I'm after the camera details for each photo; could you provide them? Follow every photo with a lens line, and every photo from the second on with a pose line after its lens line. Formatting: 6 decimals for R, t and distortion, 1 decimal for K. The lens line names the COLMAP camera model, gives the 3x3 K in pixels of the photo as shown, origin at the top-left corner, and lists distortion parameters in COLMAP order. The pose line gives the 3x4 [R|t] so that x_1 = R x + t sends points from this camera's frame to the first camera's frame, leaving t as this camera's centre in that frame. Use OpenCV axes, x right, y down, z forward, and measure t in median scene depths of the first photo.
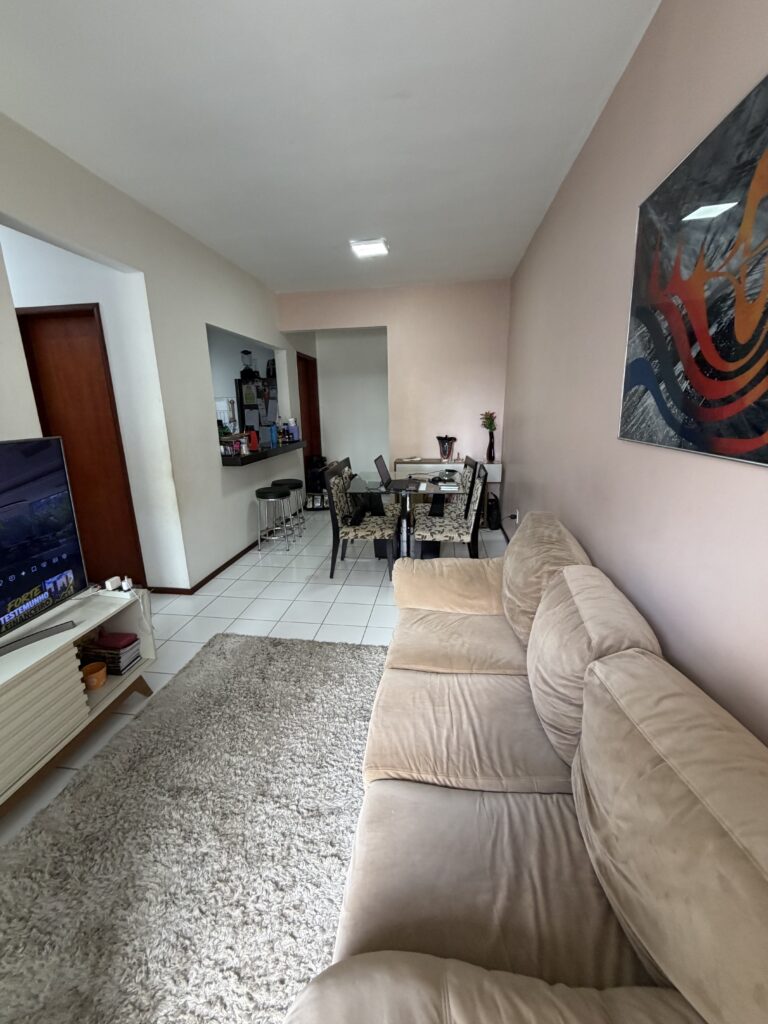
lens RADIAL K [[405.8, 0, 384.0], [0, 405.8, 512.0], [0, 0, 1]] dist [-0.001797, -0.000067]
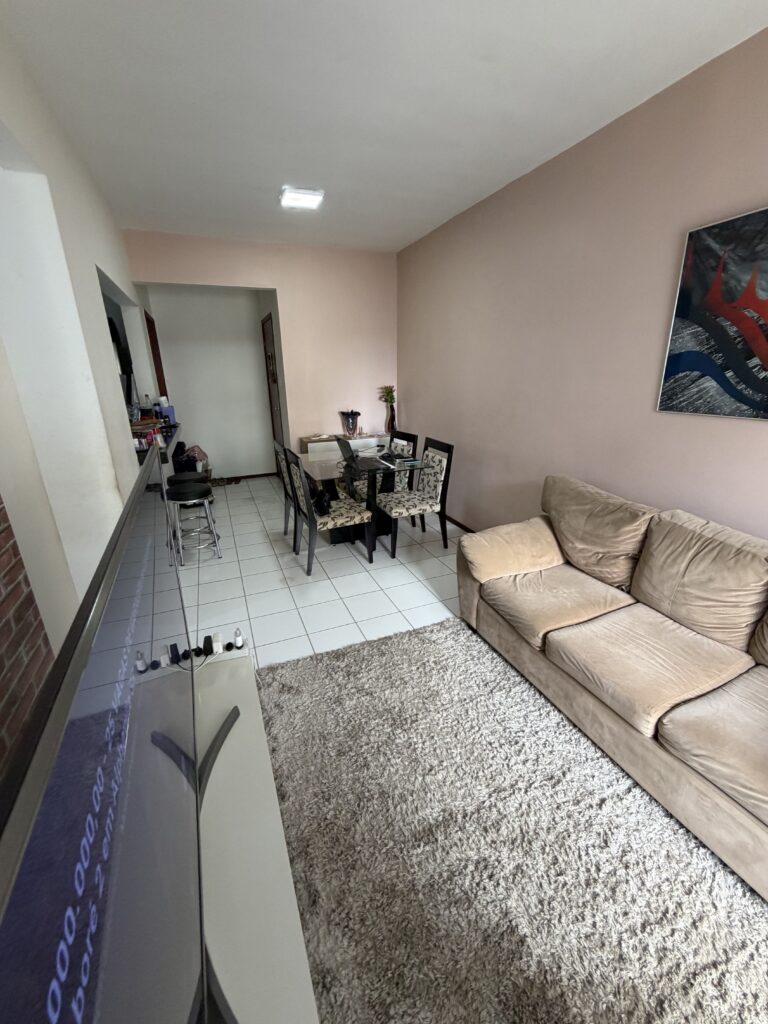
lens RADIAL K [[405.8, 0, 384.0], [0, 405.8, 512.0], [0, 0, 1]] dist [-0.001797, -0.000067]
pose [[0.859964, -0.163579, 0.483430, -0.416031], [0.129271, 0.986168, 0.103734, -0.051822], [-0.493712, -0.026714, 0.869215, 0.134732]]
